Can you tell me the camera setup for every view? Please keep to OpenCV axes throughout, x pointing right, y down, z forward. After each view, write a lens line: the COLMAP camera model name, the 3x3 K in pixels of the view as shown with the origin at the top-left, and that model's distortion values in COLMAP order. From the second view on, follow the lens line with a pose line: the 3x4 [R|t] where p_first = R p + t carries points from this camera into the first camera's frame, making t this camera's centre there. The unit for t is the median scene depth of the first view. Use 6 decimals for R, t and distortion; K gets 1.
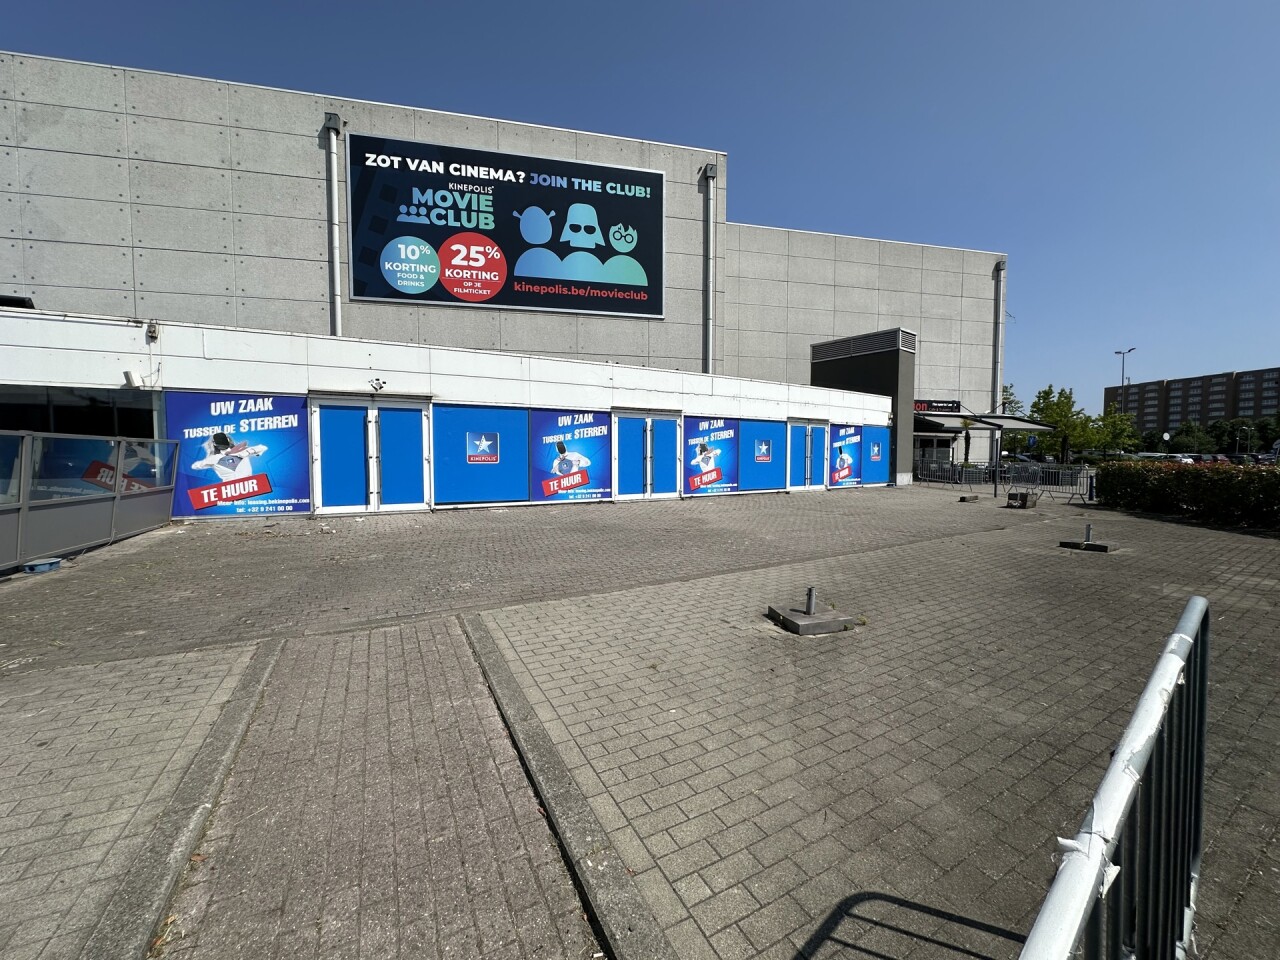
lens RADIAL K [[511.6, 0, 648.7], [0, 511.6, 478.1], [0, 0, 1]] dist [-0.003603, 0.000610]
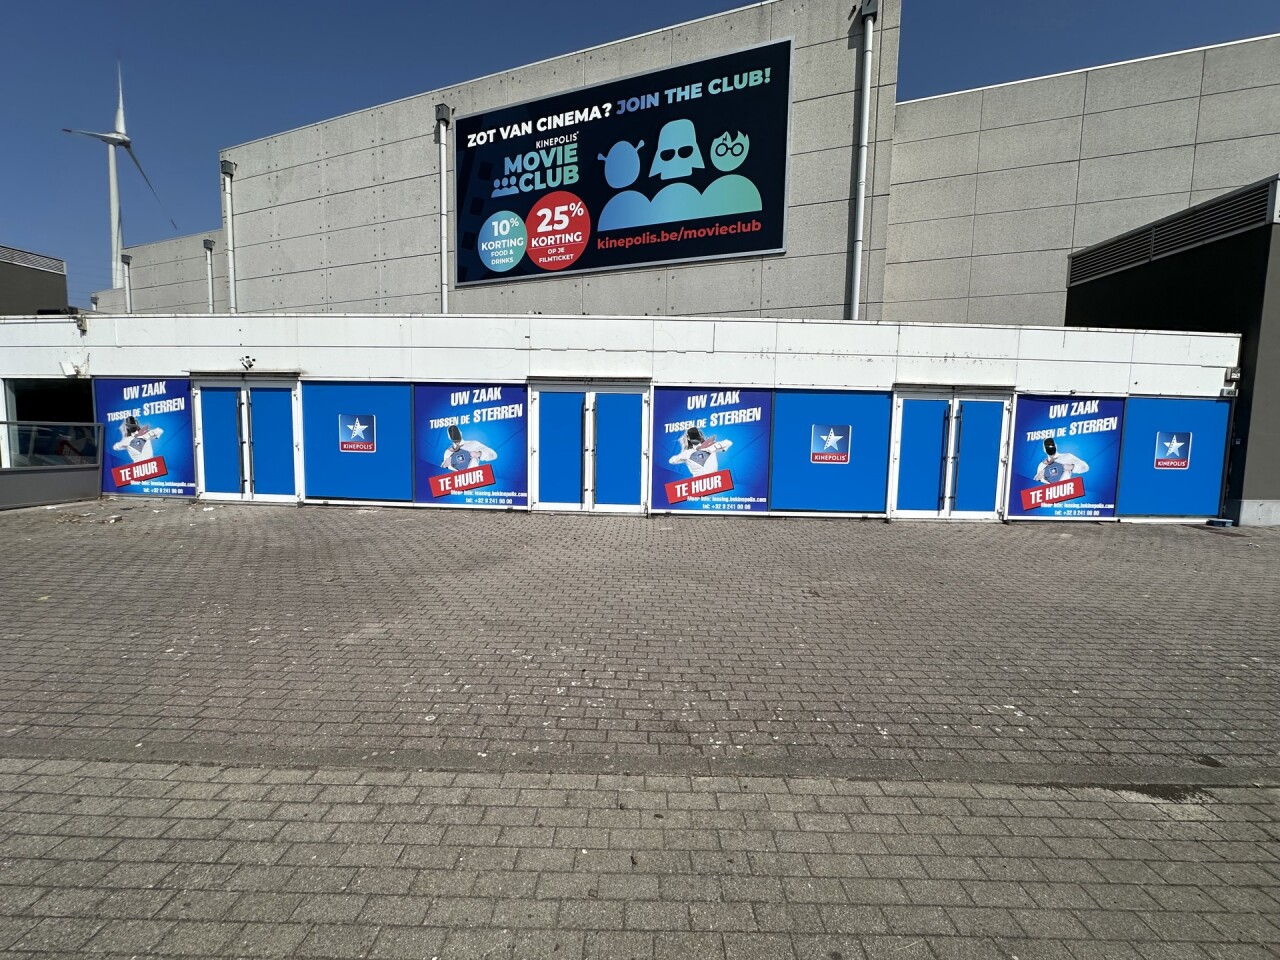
lens RADIAL K [[511.6, 0, 642.9], [0, 511.6, 478.6], [0, 0, 1]] dist [-0.003603, 0.000610]
pose [[0.832187, 0.061017, -0.551127, 0.324501], [-0.044523, 0.998071, 0.043271, -0.026689], [0.552704, -0.011472, 0.833299, 0.356840]]
